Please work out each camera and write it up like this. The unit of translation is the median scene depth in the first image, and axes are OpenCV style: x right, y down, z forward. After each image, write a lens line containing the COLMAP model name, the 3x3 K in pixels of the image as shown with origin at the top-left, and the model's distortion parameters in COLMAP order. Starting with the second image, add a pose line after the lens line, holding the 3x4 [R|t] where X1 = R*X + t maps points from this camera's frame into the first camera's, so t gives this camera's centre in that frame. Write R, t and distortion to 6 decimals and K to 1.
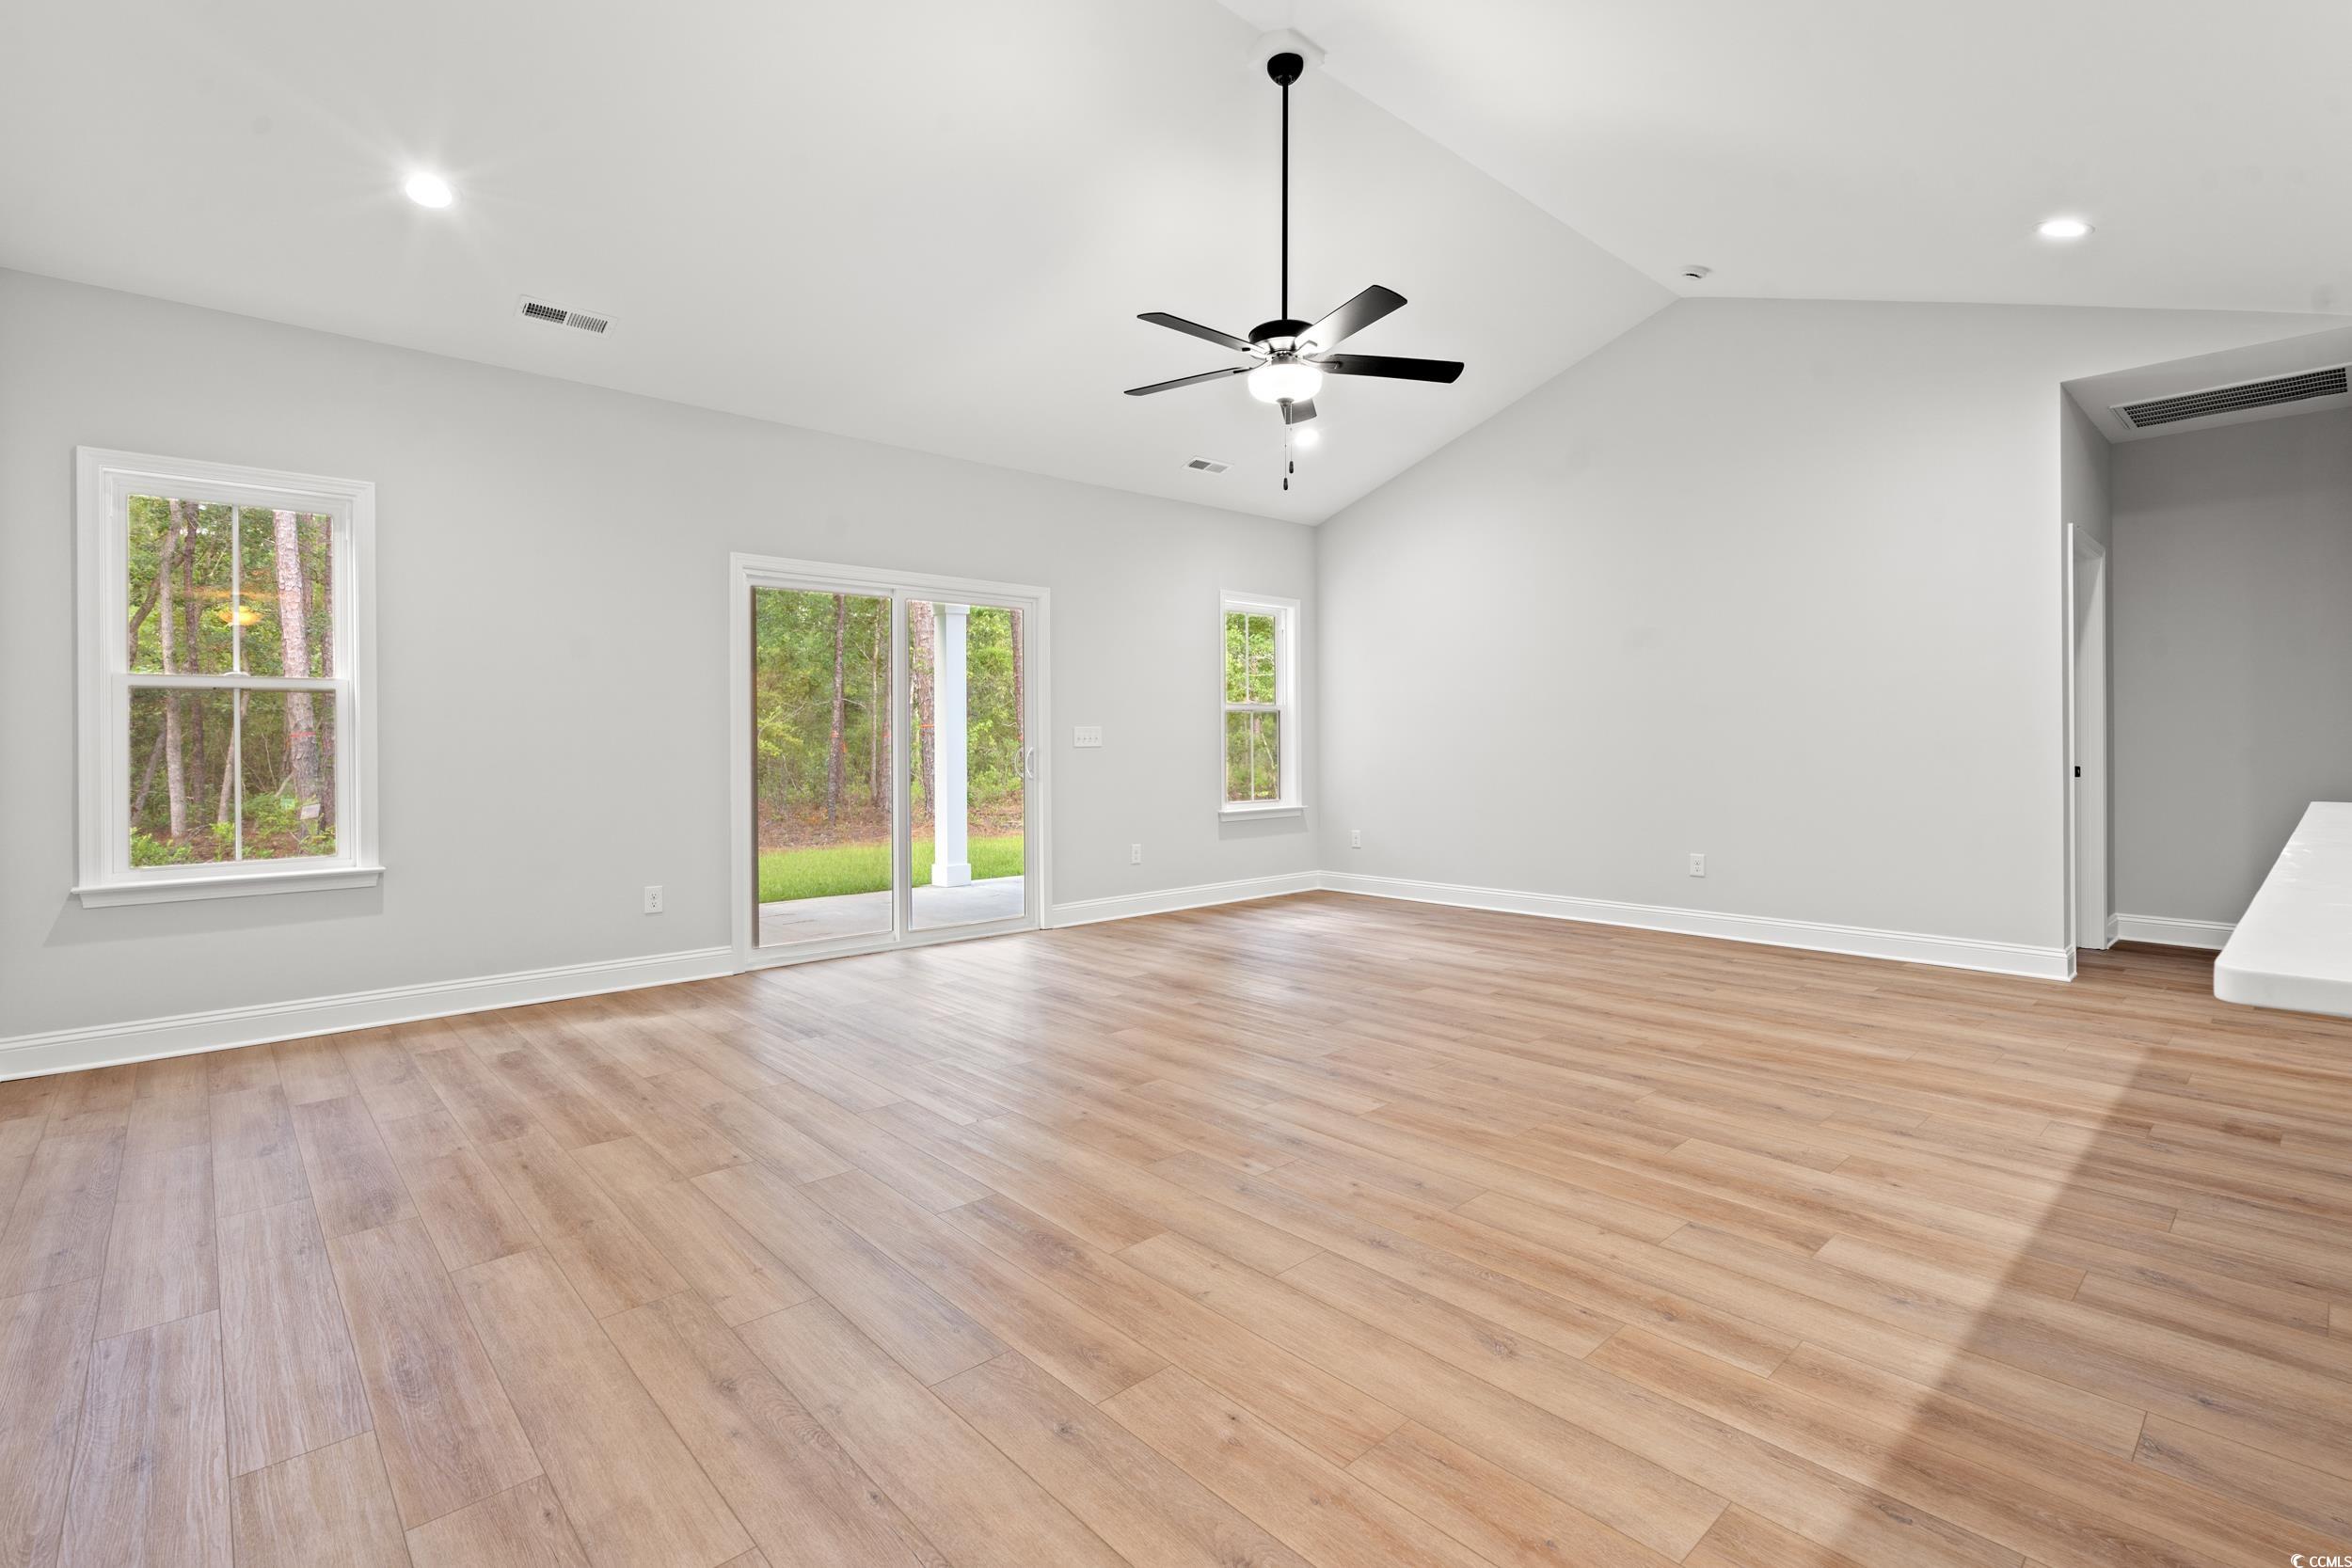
lens RADIAL K [[1078.7, 0, 1175.0], [0, 1078.7, 745.5], [0, 0, 1]] dist [-0.000530, -0.001153]
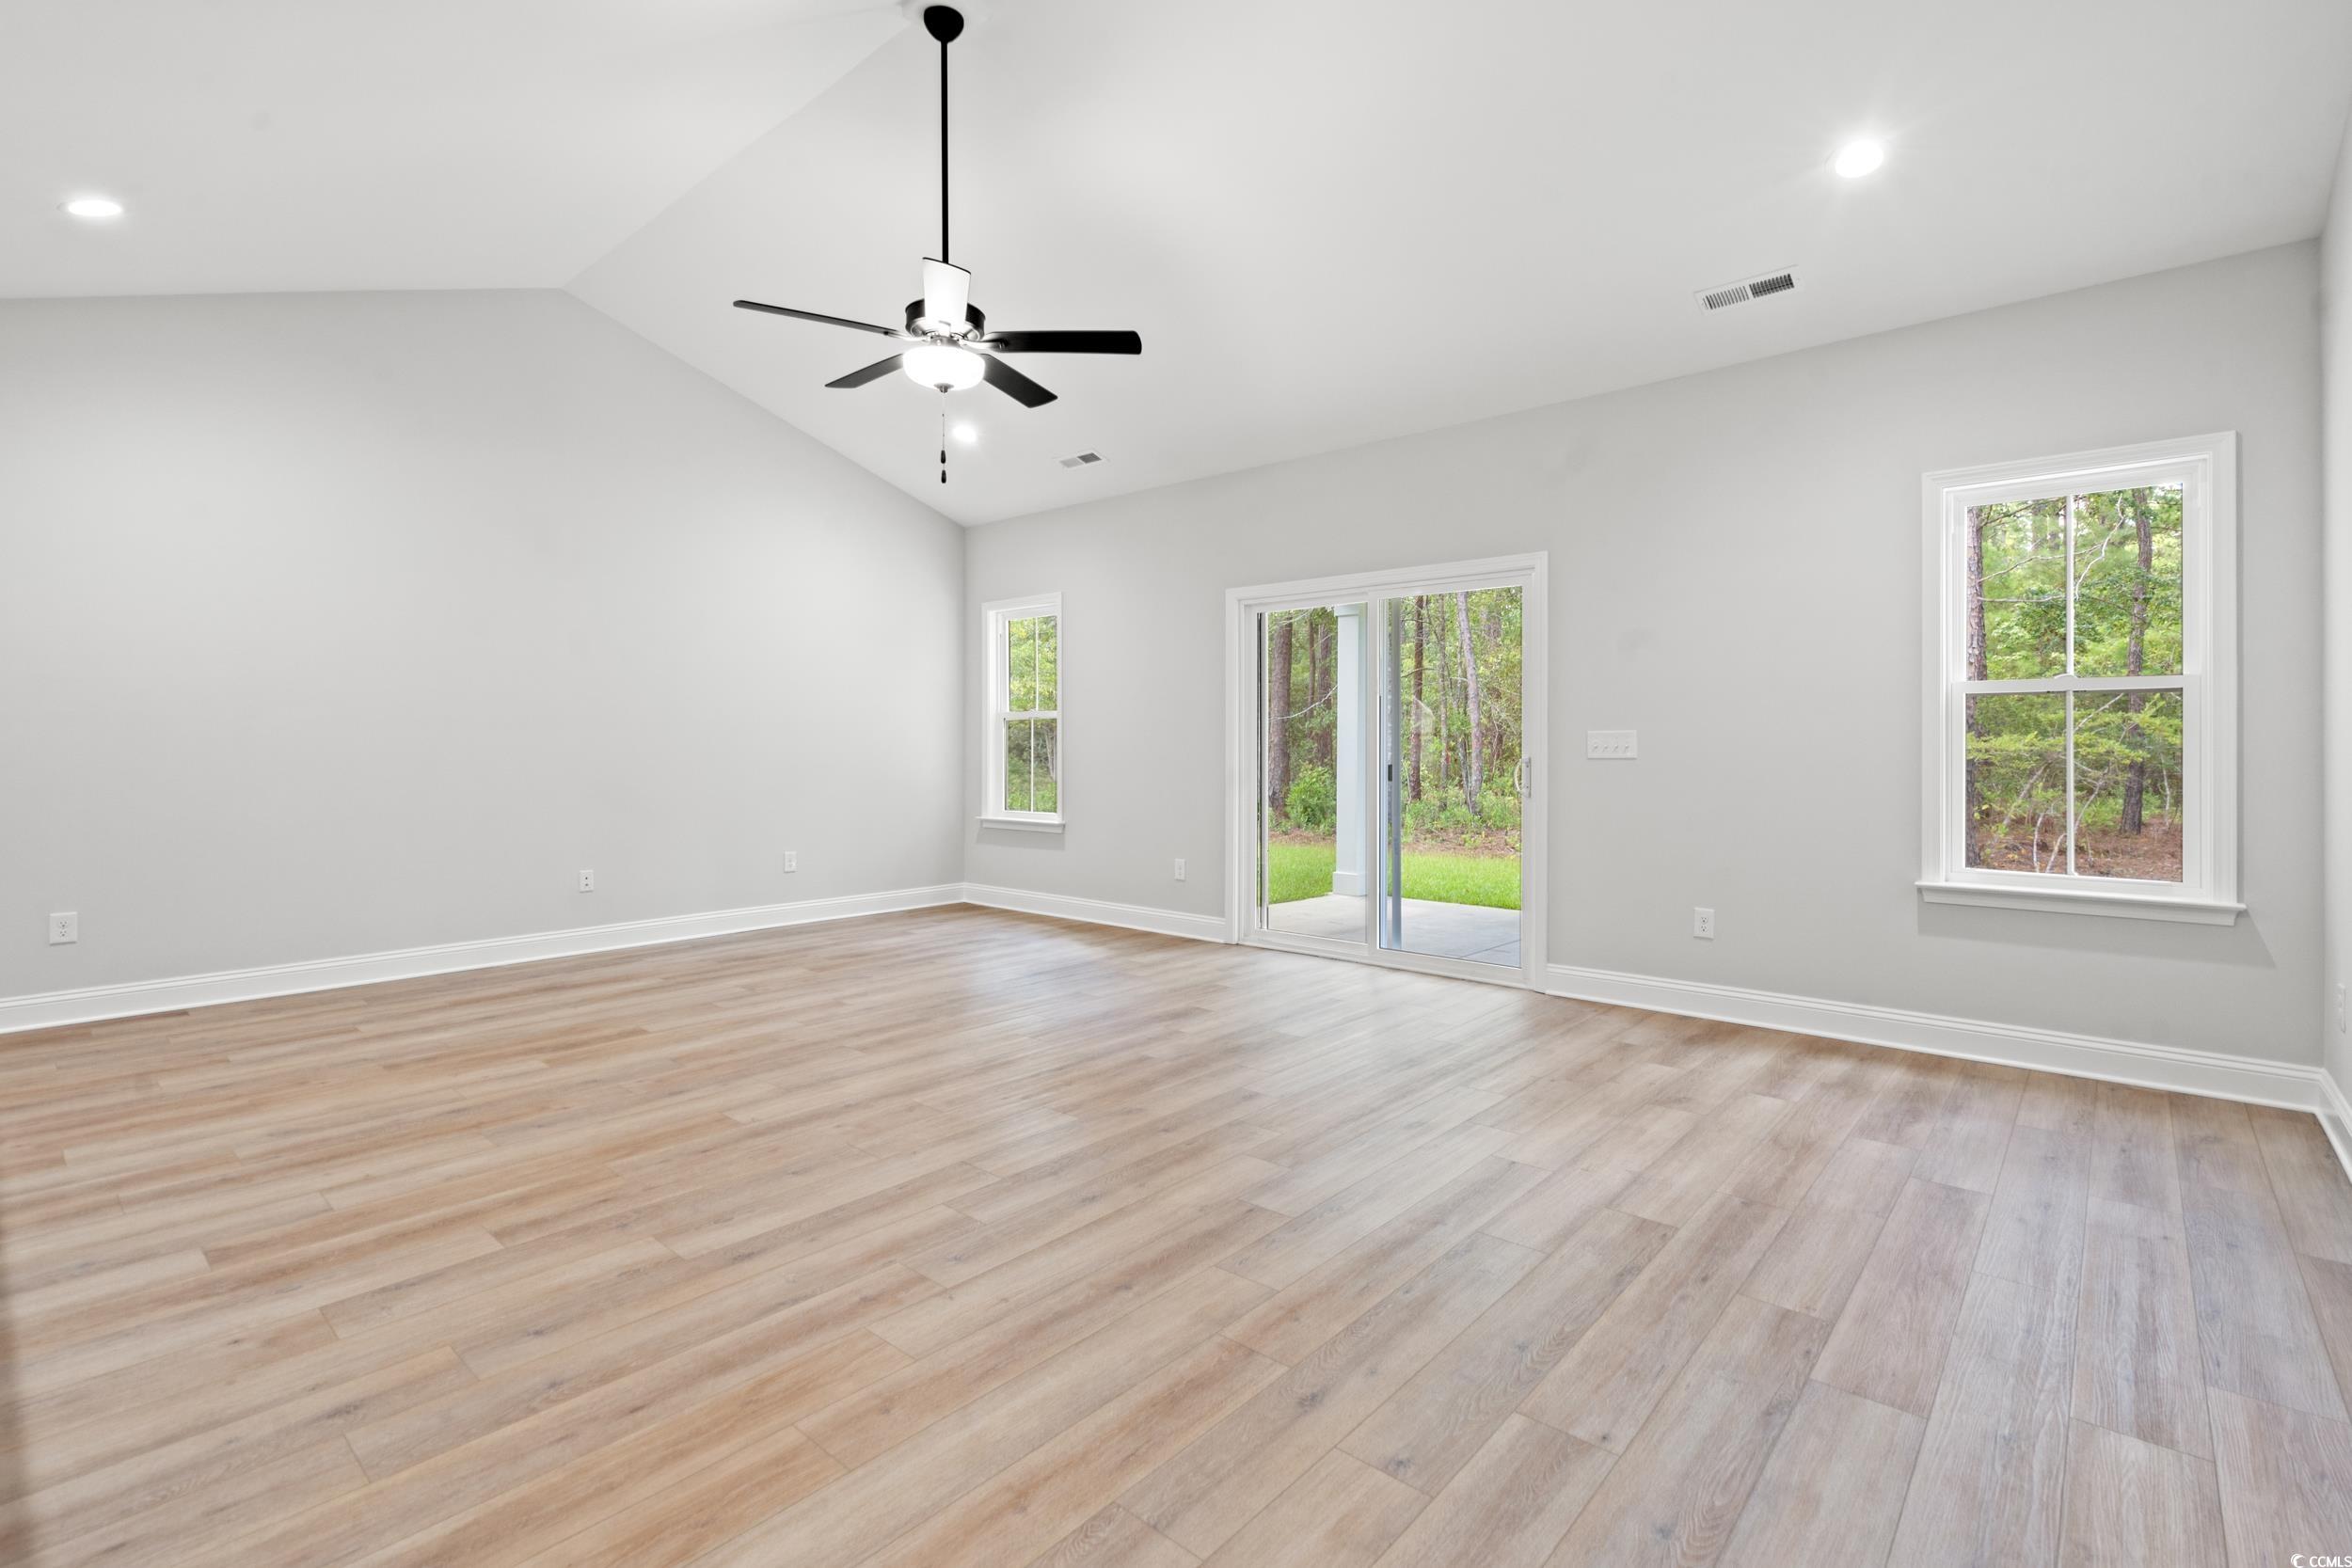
lens RADIAL K [[1078.7, 0, 1175.0], [0, 1078.7, 745.5], [0, 0, 1]] dist [-0.000530, -0.001153]
pose [[0.107973, 0.007084, -0.994129, 1.351973], [-0.003919, 0.999970, 0.006700, -0.025078], [0.994146, 0.003172, 0.107998, 1.423661]]
